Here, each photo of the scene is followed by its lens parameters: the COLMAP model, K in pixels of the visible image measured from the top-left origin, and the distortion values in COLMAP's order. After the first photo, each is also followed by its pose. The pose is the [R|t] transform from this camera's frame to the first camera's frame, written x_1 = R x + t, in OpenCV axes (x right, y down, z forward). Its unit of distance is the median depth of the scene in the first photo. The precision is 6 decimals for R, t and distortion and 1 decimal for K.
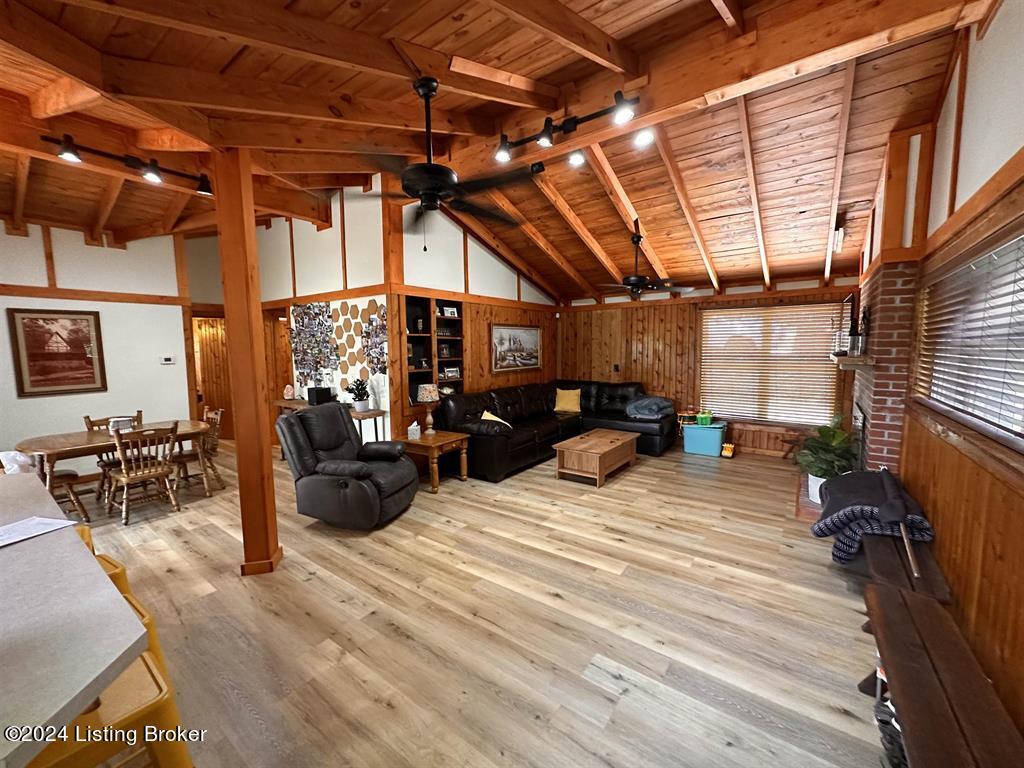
lens RADIAL K [[409.8, 0, 512.0], [0, 409.8, 384.0], [0, 0, 1]] dist [0.000150, 0.000028]
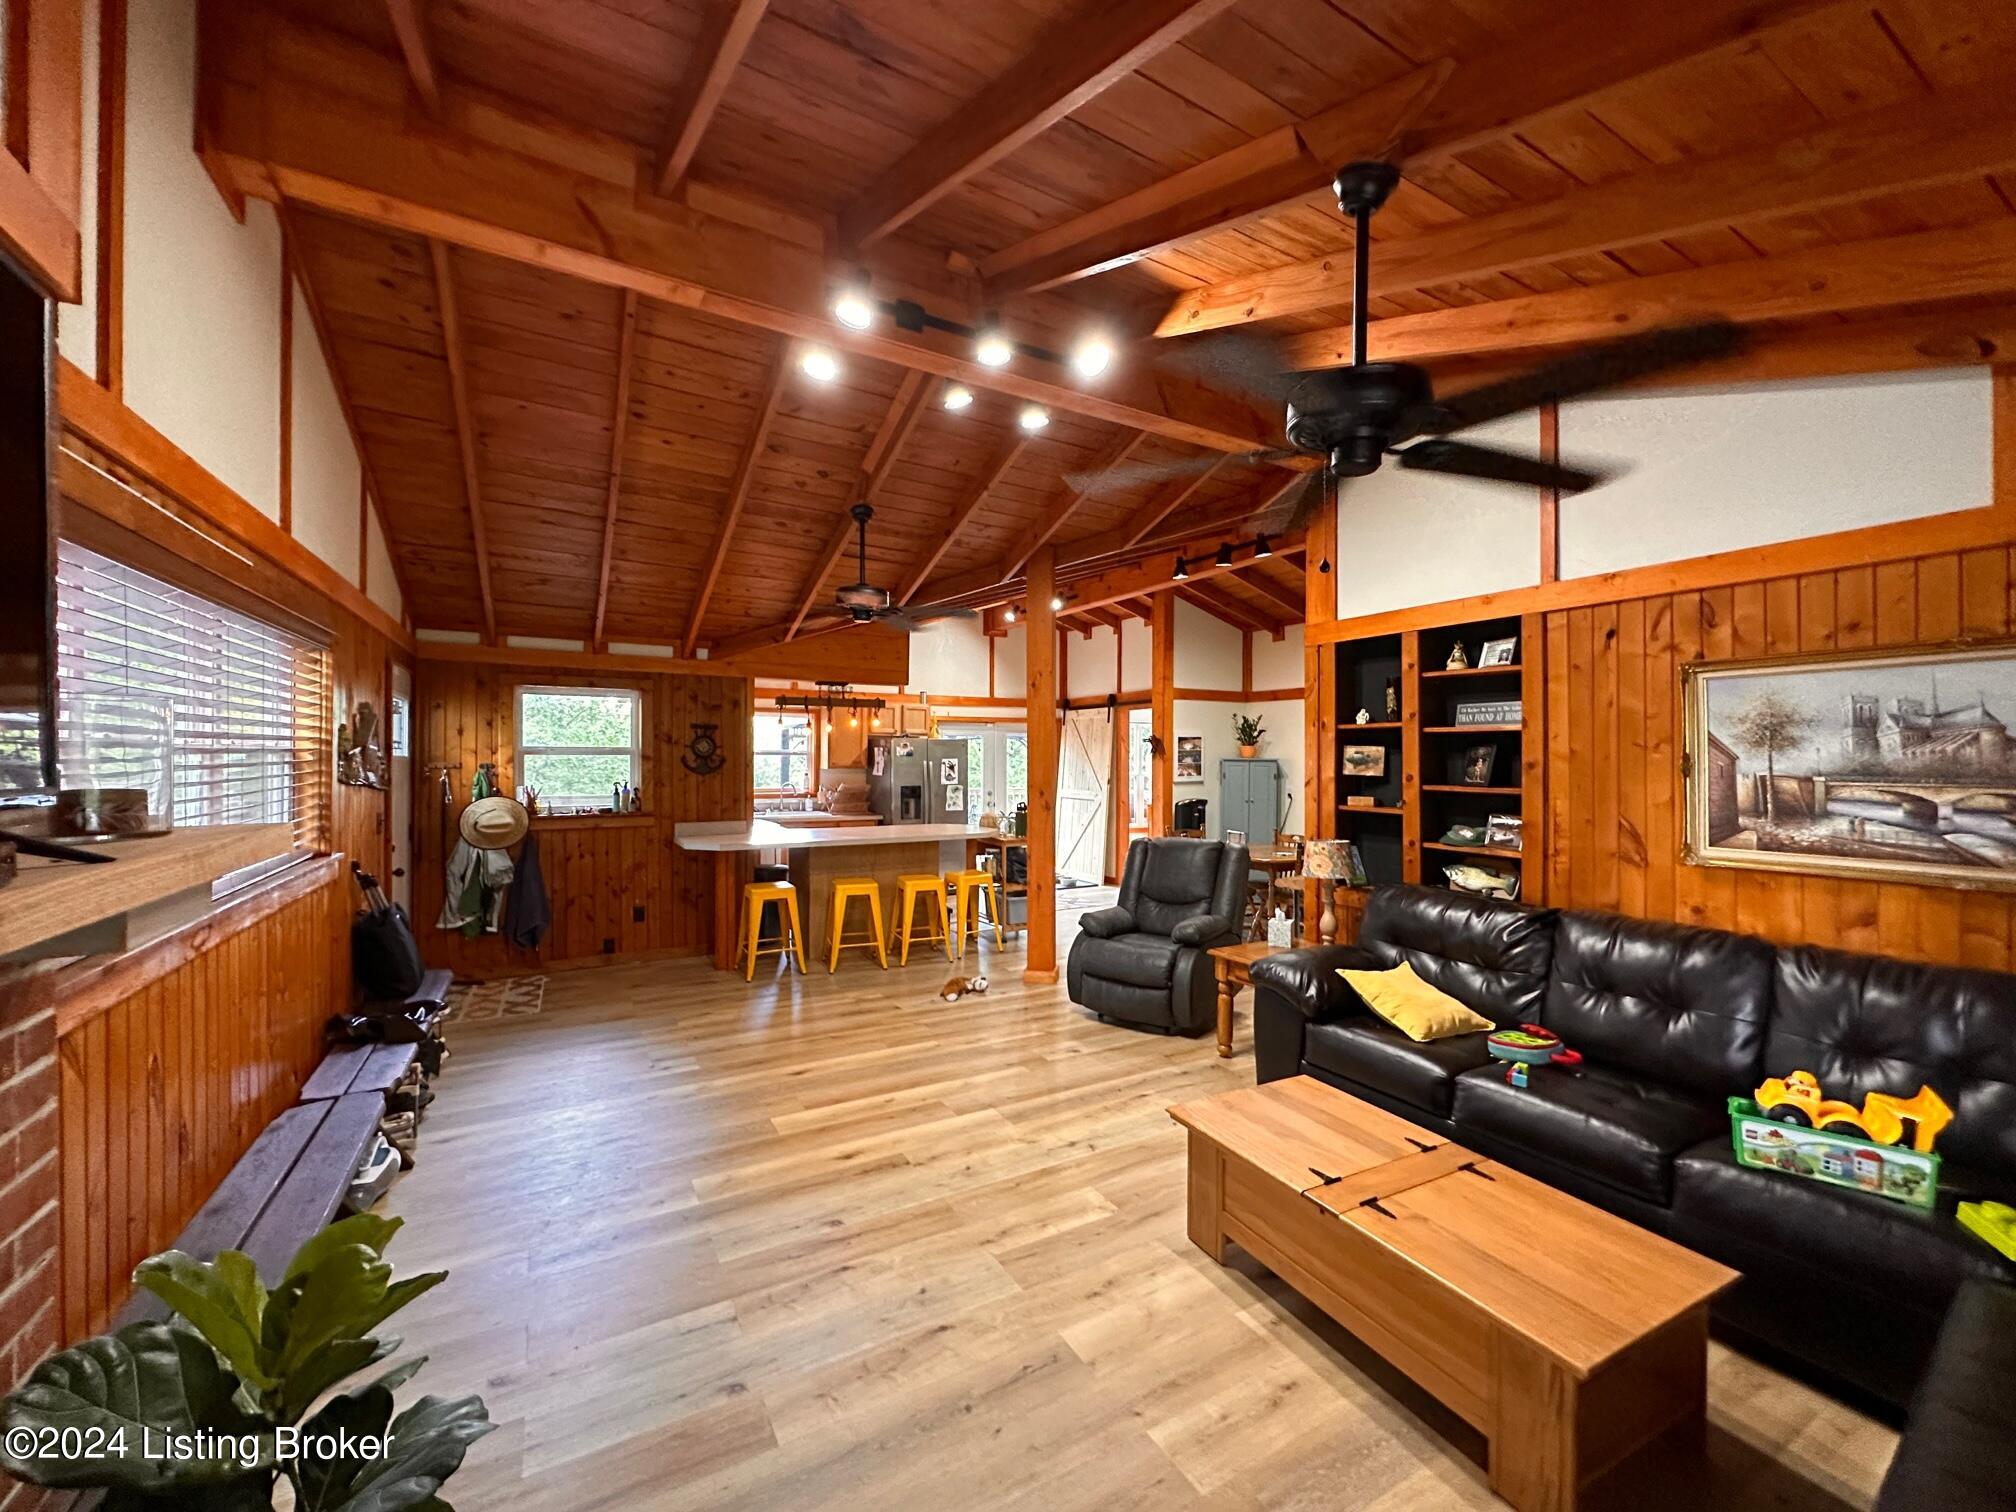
lens RADIAL K [[799.0, 0, 1008.0], [0, 799.0, 756.0], [0, 0, 1]] dist [-0.014316, 0.000178]
pose [[-0.409713, 0.008157, -0.912178, 0.840582], [-0.081994, 0.995583, 0.045732, -0.117027], [0.908522, 0.093530, -0.407234, 1.224091]]
